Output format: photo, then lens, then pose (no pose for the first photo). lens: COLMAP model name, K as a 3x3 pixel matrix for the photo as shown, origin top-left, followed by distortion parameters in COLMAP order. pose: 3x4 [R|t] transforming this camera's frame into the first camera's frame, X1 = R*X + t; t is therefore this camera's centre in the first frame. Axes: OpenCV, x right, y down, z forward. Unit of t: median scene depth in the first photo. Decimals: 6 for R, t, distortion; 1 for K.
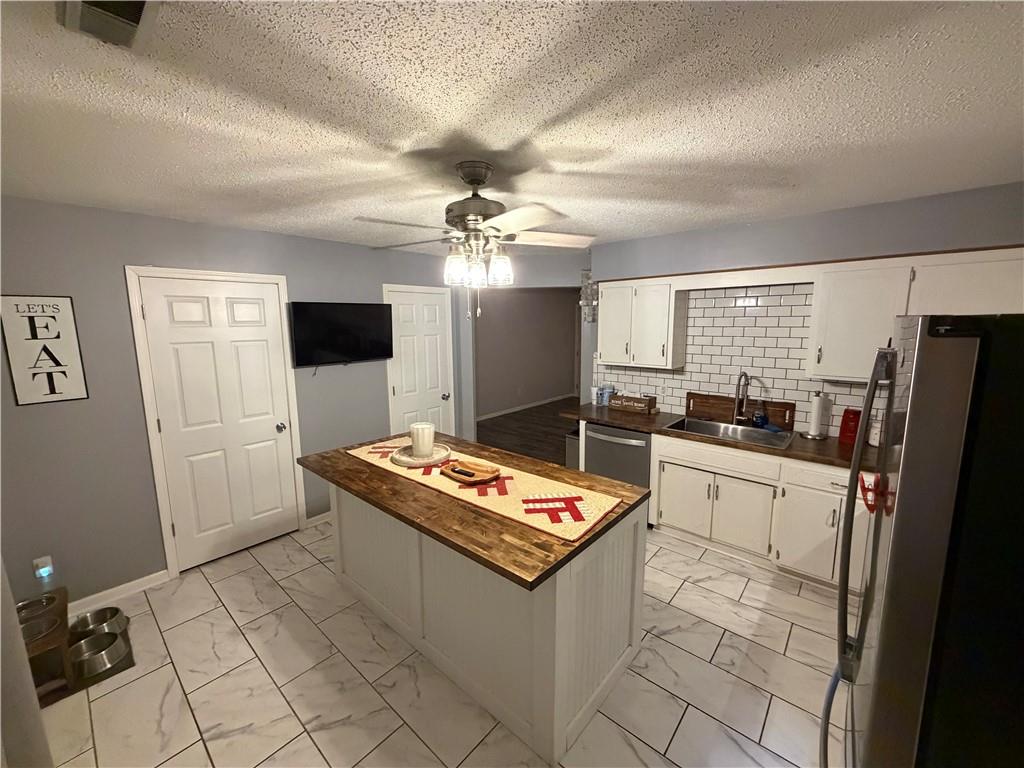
lens RADIAL K [[407.5, 0, 512.0], [0, 407.5, 384.0], [0, 0, 1]] dist [0.001066, 0.000069]
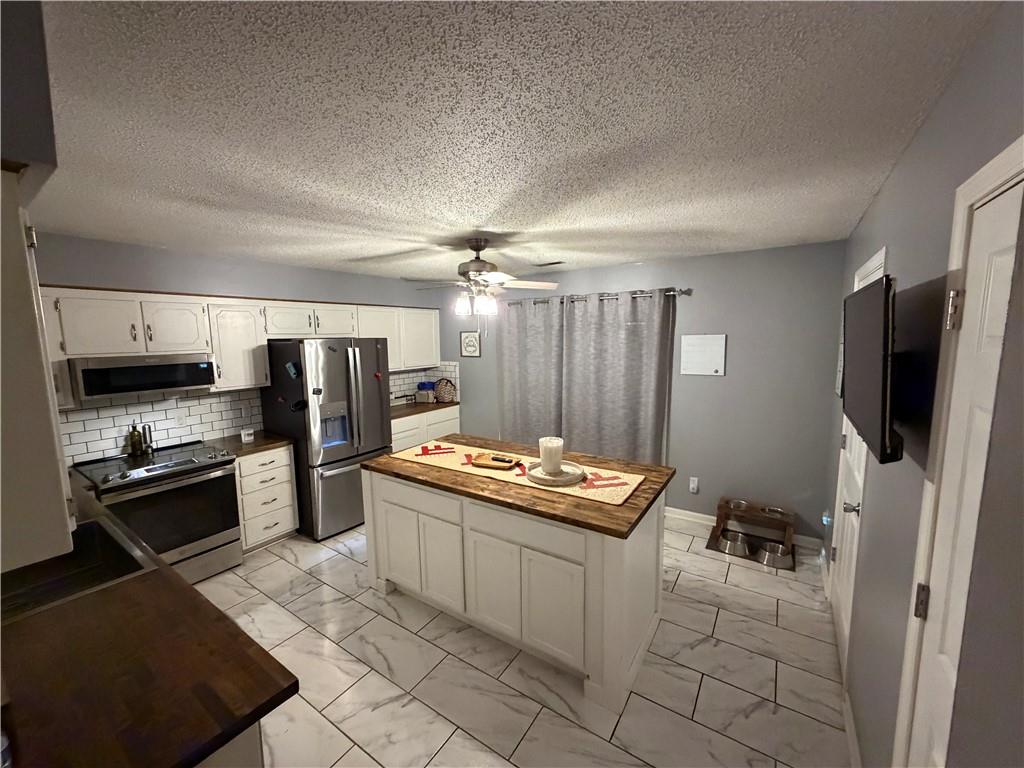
lens RADIAL K [[407.5, 0, 512.0], [0, 407.5, 384.0], [0, 0, 1]] dist [0.001066, 0.000069]
pose [[-0.990708, 0.039827, -0.130041, 0.001192], [0.003898, 0.964085, 0.265566, -0.369976], [0.135948, 0.262591, -0.955282, 2.355270]]
